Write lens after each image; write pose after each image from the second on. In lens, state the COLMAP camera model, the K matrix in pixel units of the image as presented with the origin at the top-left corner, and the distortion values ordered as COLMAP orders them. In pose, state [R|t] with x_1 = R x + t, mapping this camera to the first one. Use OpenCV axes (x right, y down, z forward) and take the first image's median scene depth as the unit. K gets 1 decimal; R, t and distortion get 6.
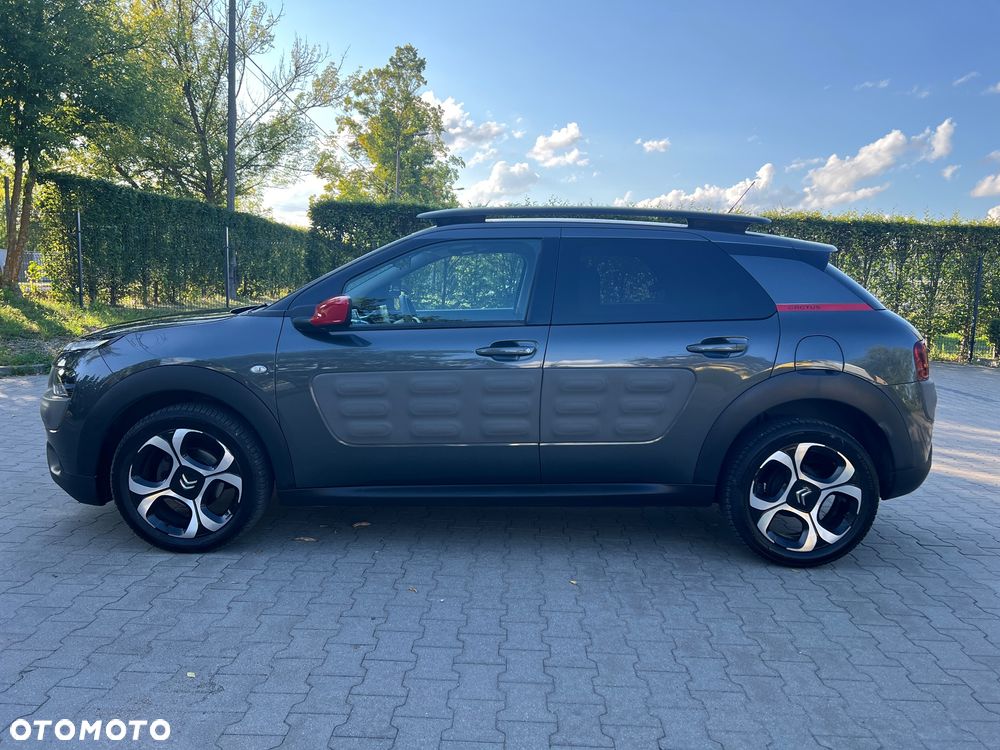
lens RADIAL K [[751.3, 0, 497.1], [0, 751.3, 392.4], [0, 0, 1]] dist [0.049470, -0.051581]
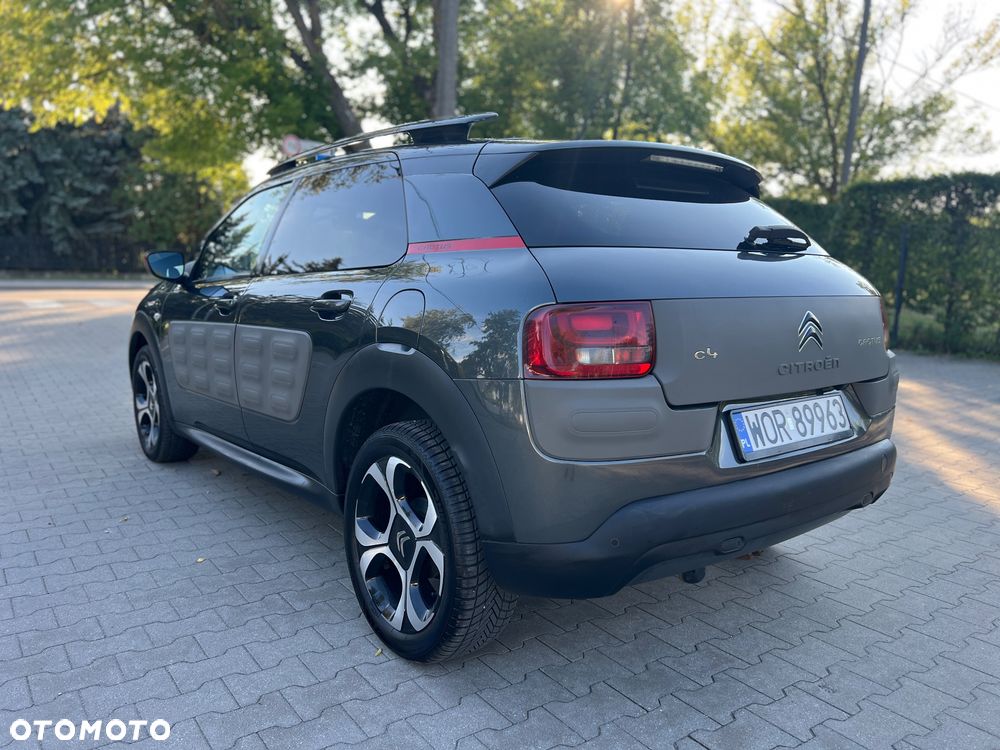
lens RADIAL K [[751.3, 0, 497.1], [0, 751.3, 392.4], [0, 0, 1]] dist [0.049470, -0.051581]
pose [[0.609737, 0.107414, -0.785292, 0.150560], [-0.118186, 0.992019, 0.043926, -0.004105], [0.783743, 0.066027, 0.617565, 0.106183]]
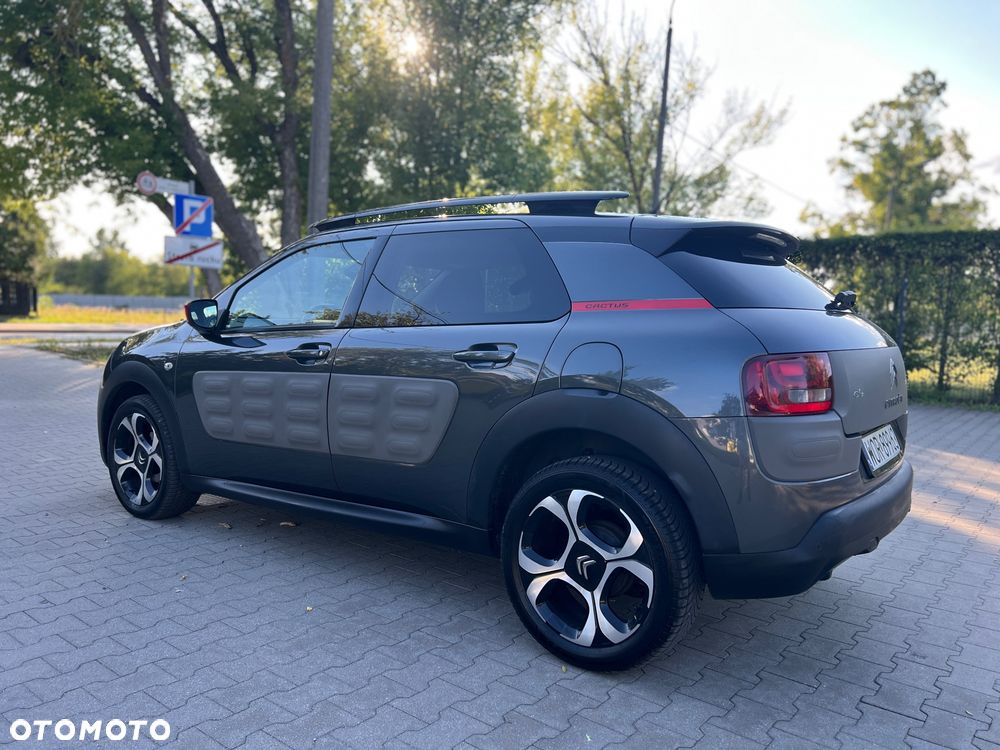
lens RADIAL K [[751.3, 0, 497.1], [0, 751.3, 392.4], [0, 0, 1]] dist [0.049470, -0.051581]
pose [[0.793958, 0.049767, -0.605933, 0.122234], [-0.091746, 0.995038, -0.038490, 0.001373], [0.601011, 0.086152, 0.794584, 0.059246]]
